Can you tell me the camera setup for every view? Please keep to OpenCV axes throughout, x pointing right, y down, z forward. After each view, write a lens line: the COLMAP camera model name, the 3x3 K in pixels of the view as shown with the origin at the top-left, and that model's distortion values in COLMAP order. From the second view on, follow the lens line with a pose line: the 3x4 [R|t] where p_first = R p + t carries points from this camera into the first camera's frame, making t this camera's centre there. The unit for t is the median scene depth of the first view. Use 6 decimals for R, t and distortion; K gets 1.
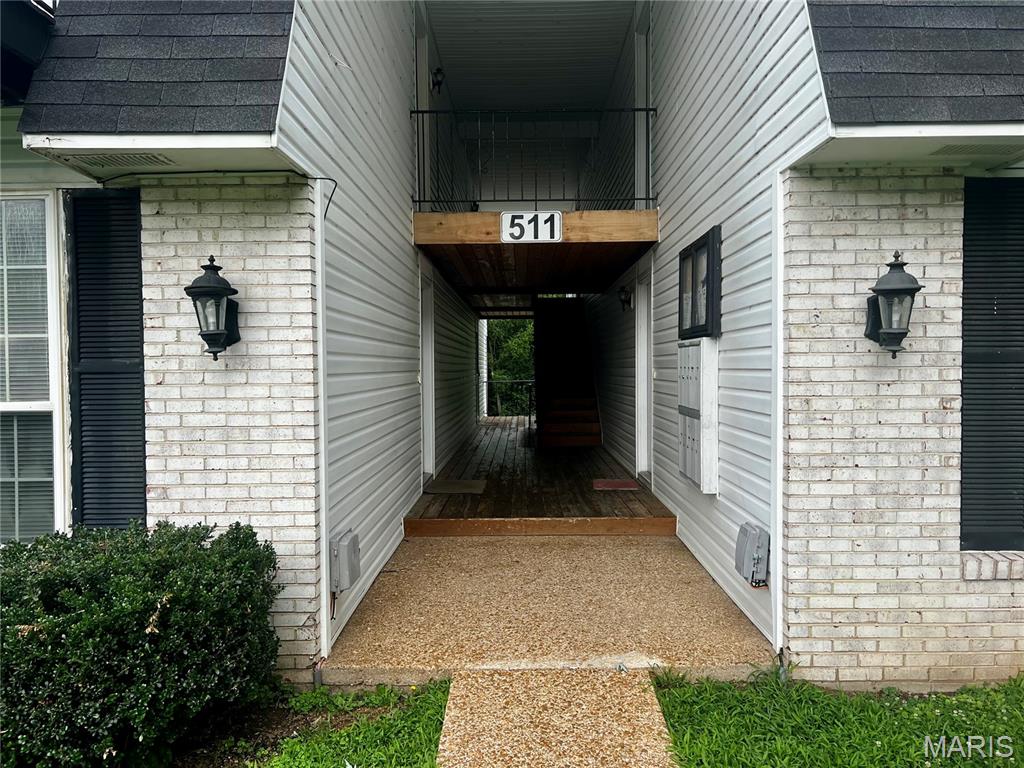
lens RADIAL K [[770.2, 0, 511.2], [0, 770.2, 382.6], [0, 0, 1]] dist [0.003844, -0.011508]
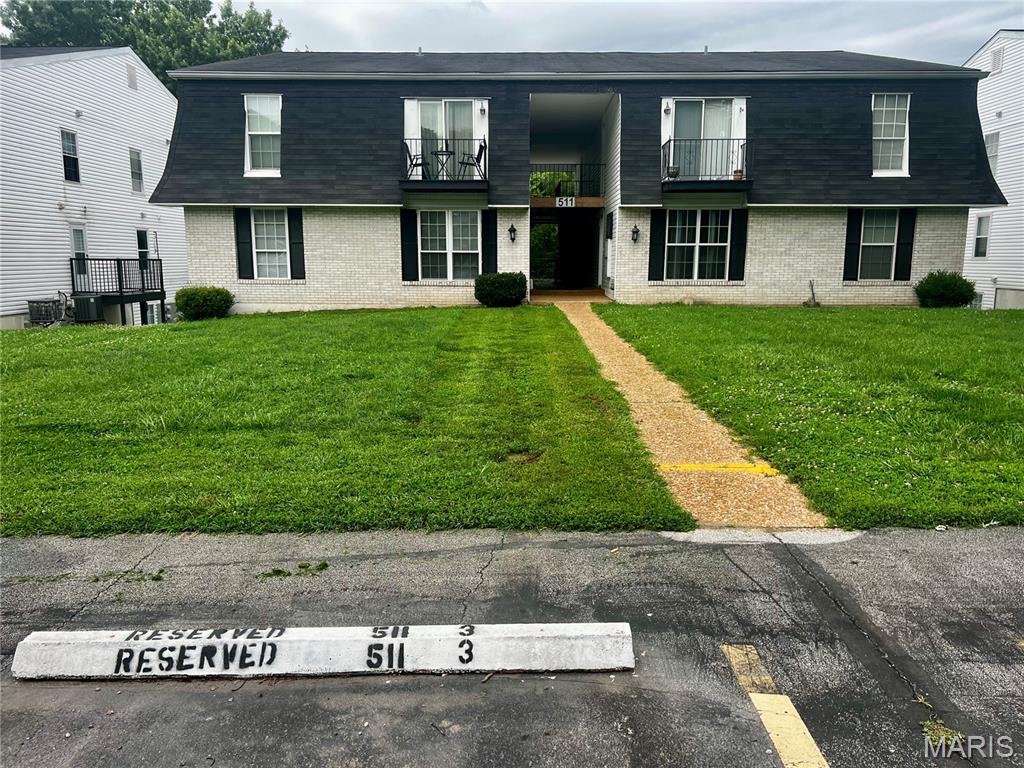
lens RADIAL K [[770.2, 0, 513.0], [0, 770.2, 389.6], [0, 0, 1]] dist [0.003844, -0.011508]
pose [[0.999937, 0.010717, -0.003444, -0.268395], [-0.010094, 0.989075, 0.147064, 0.153425], [0.004983, -0.147020, 0.989121, -3.556610]]
